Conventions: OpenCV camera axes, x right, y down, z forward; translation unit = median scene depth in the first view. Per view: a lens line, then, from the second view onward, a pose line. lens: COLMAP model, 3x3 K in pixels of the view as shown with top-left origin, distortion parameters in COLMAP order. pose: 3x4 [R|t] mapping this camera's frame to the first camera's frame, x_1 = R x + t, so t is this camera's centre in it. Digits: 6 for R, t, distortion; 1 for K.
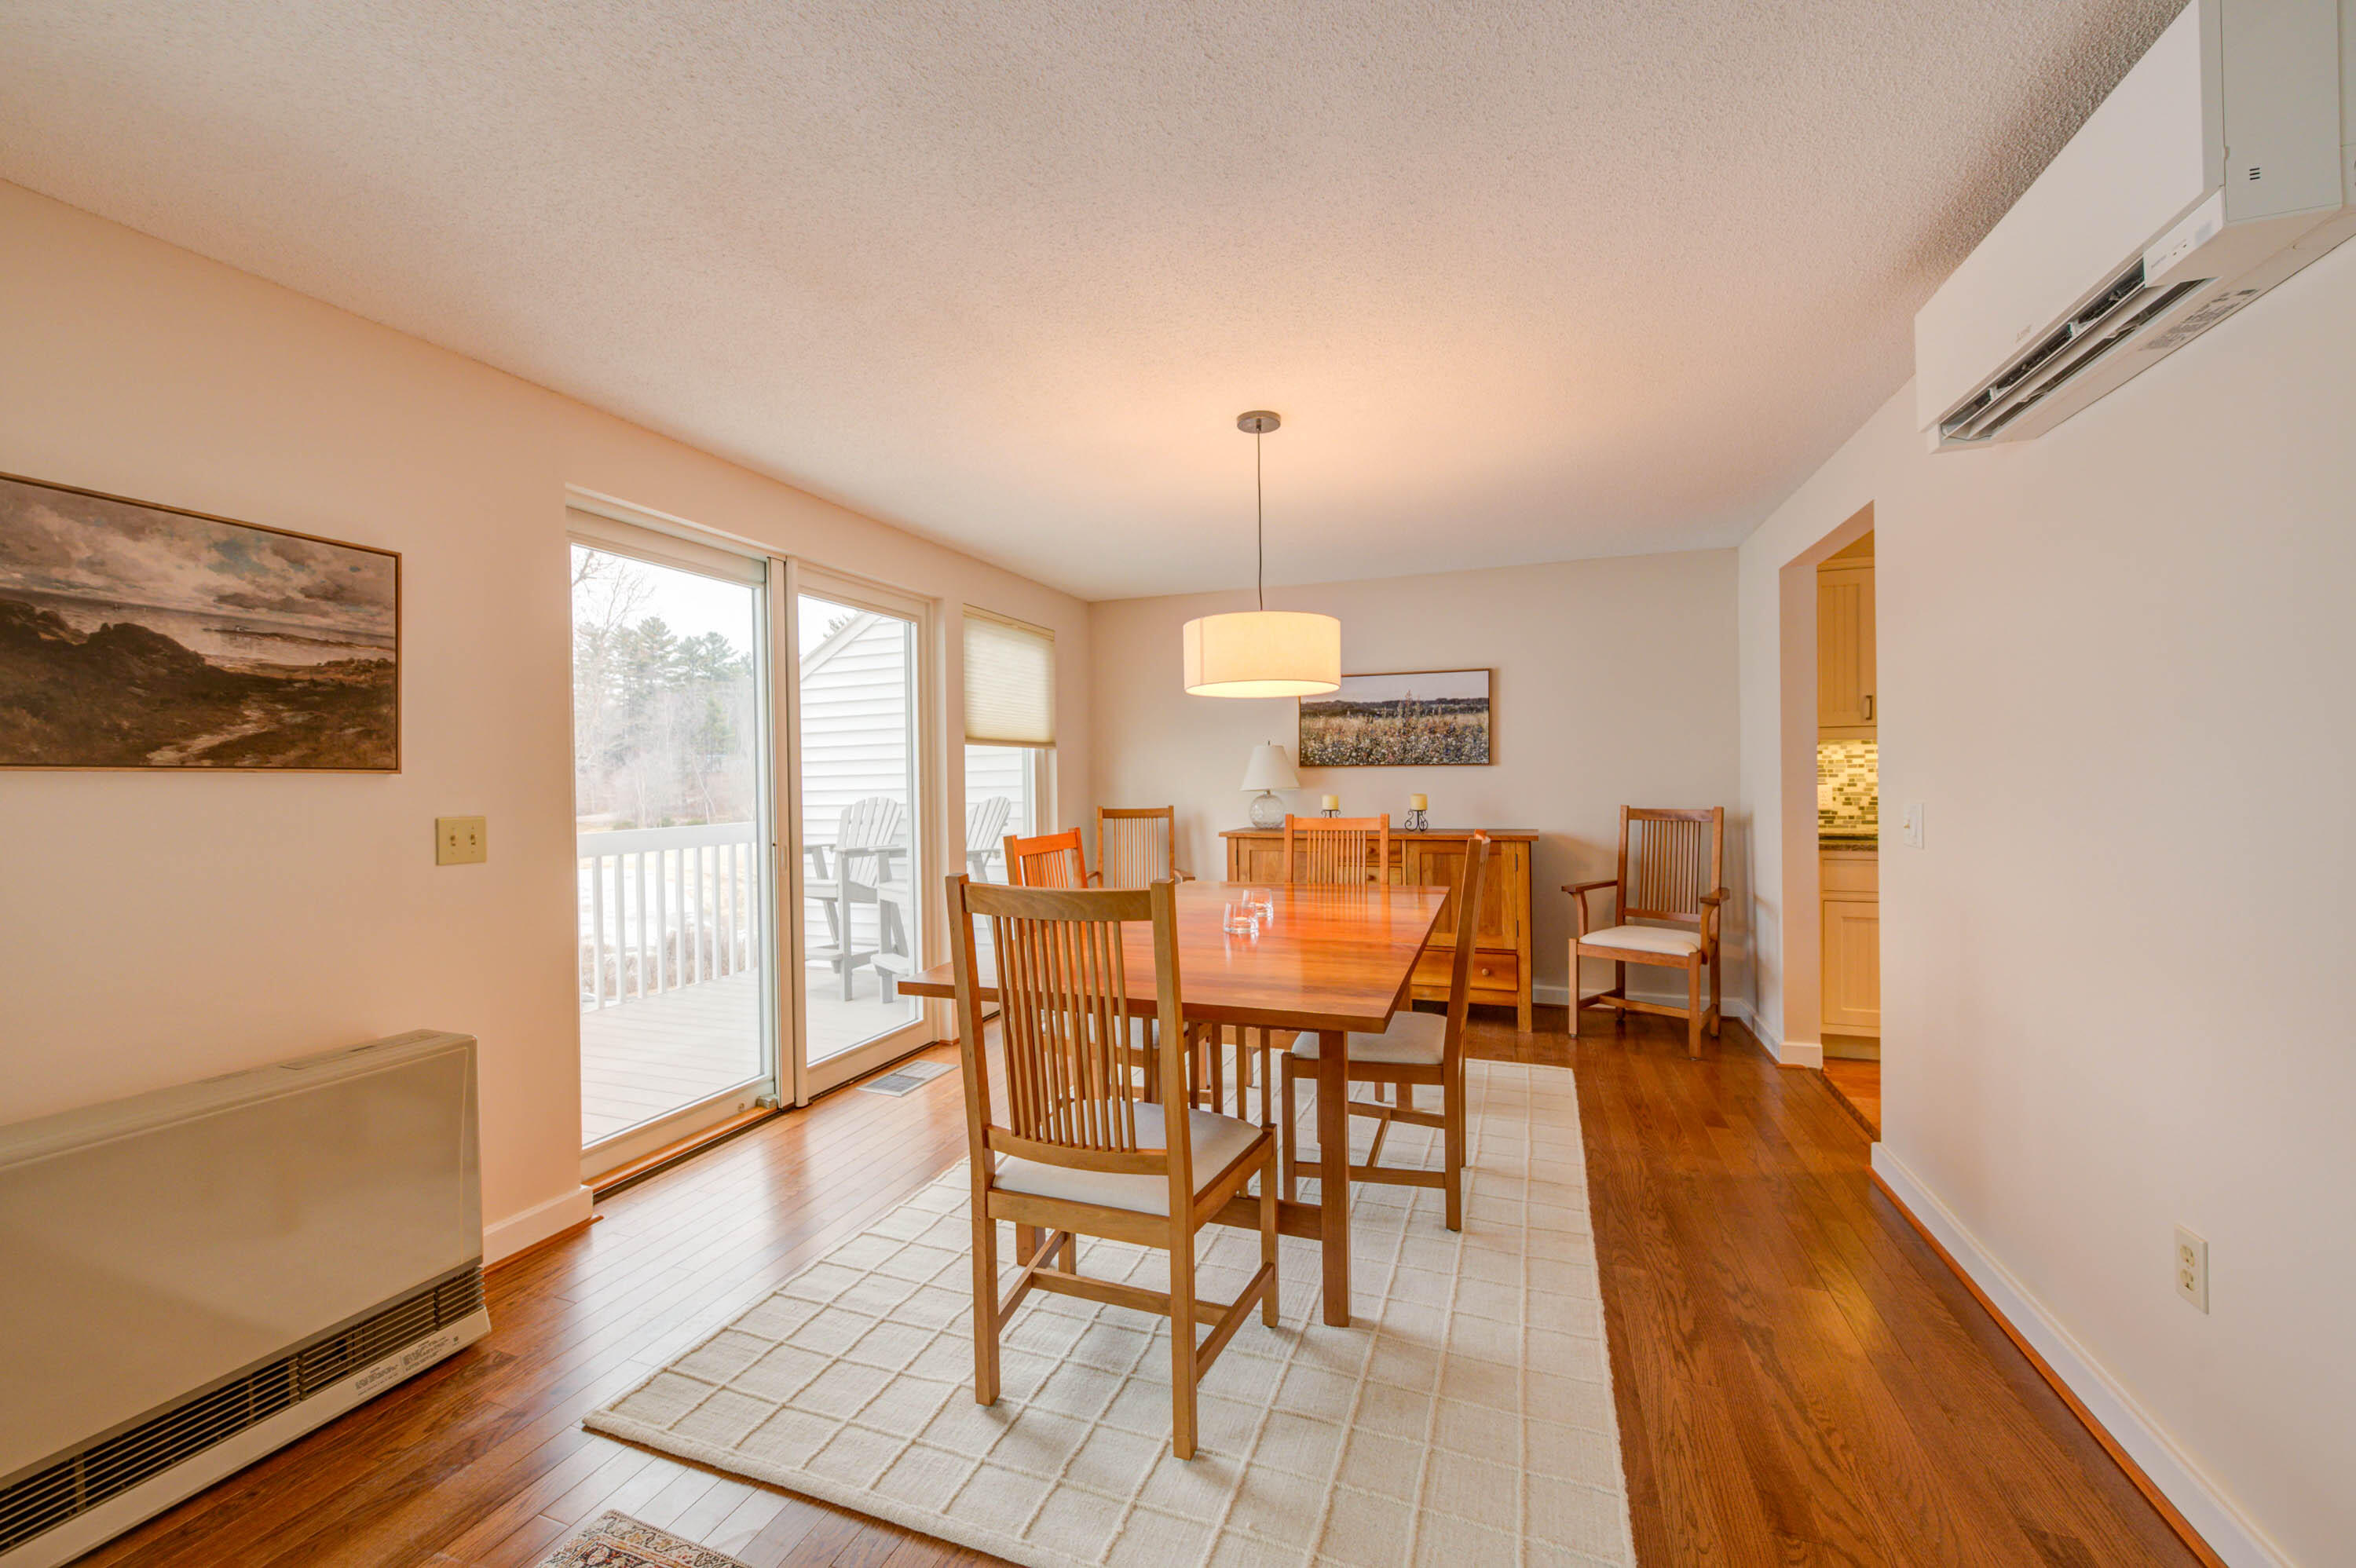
lens RADIAL K [[930.1, 0, 1172.7], [0, 930.1, 784.9], [0, 0, 1]] dist [-0.003550, -0.000655]
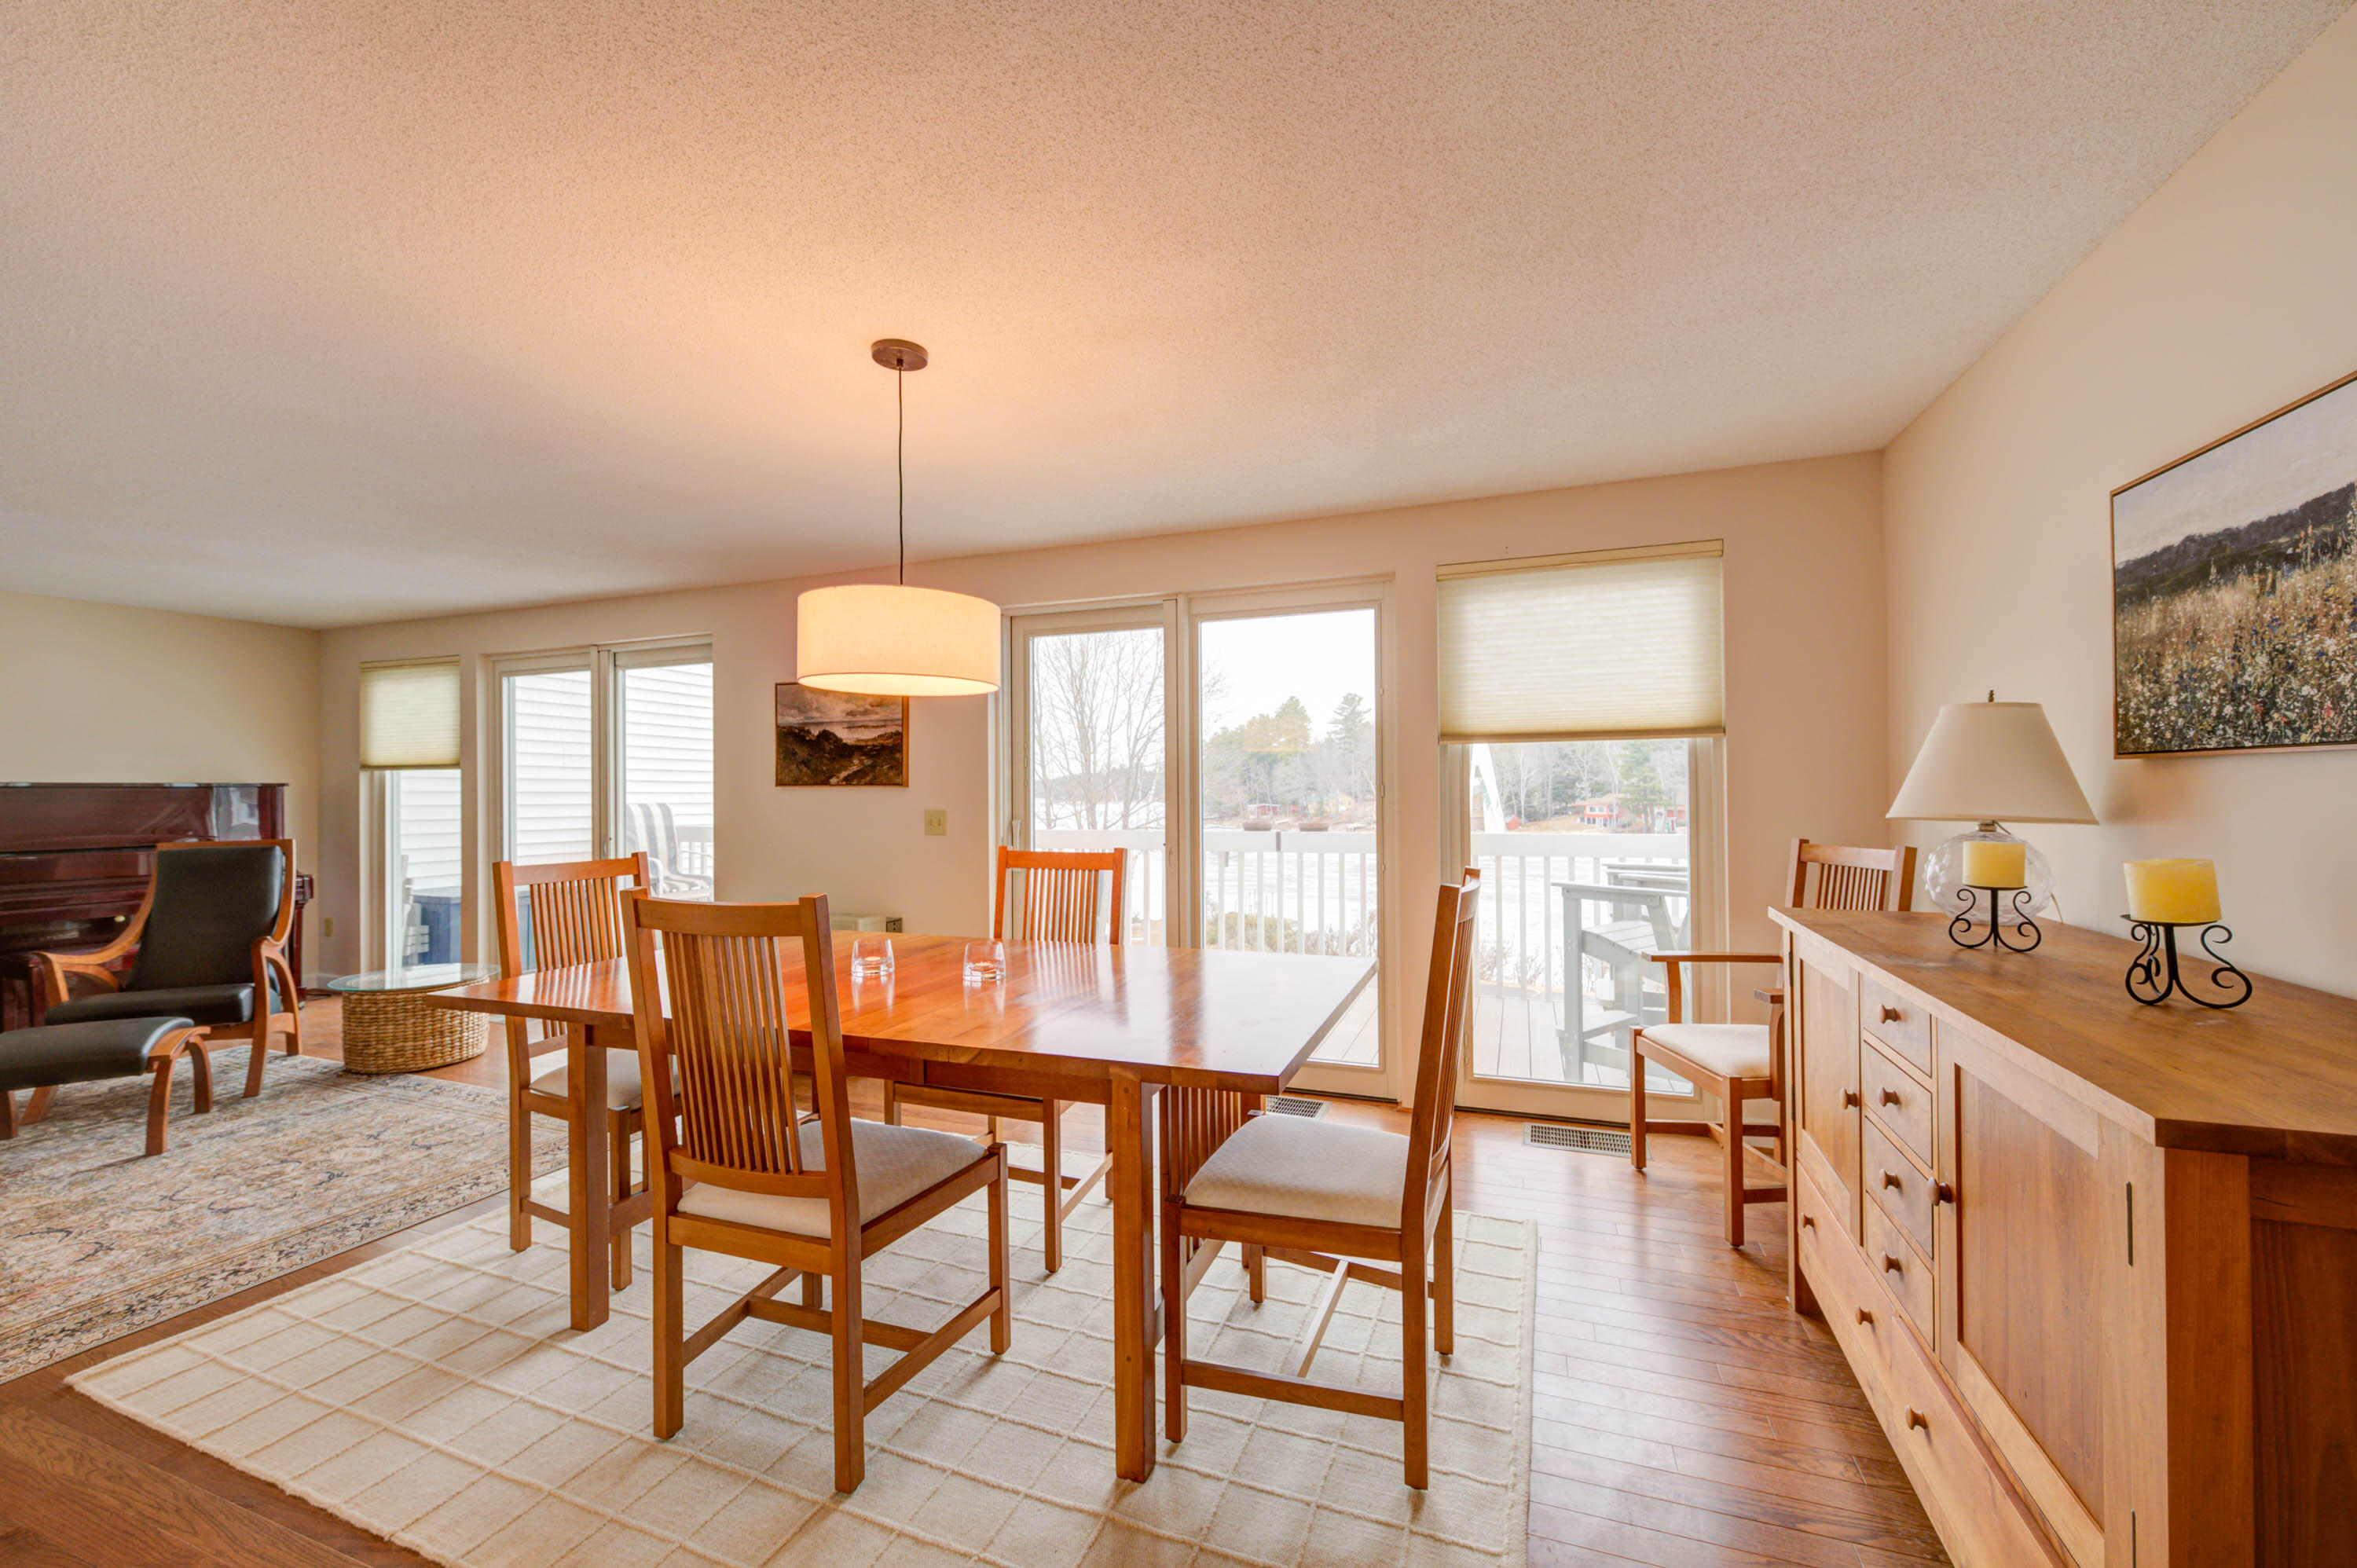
lens RADIAL K [[928.4, 0, 1182.7], [0, 928.4, 789.8], [0, 0, 1]] dist [-0.000585, -0.000045]
pose [[-0.001799, 0.009568, -0.999953, 1.087983], [-0.000010, 0.999954, 0.009568, -0.023975], [0.999998, 0.000027, -0.001799, 1.504903]]
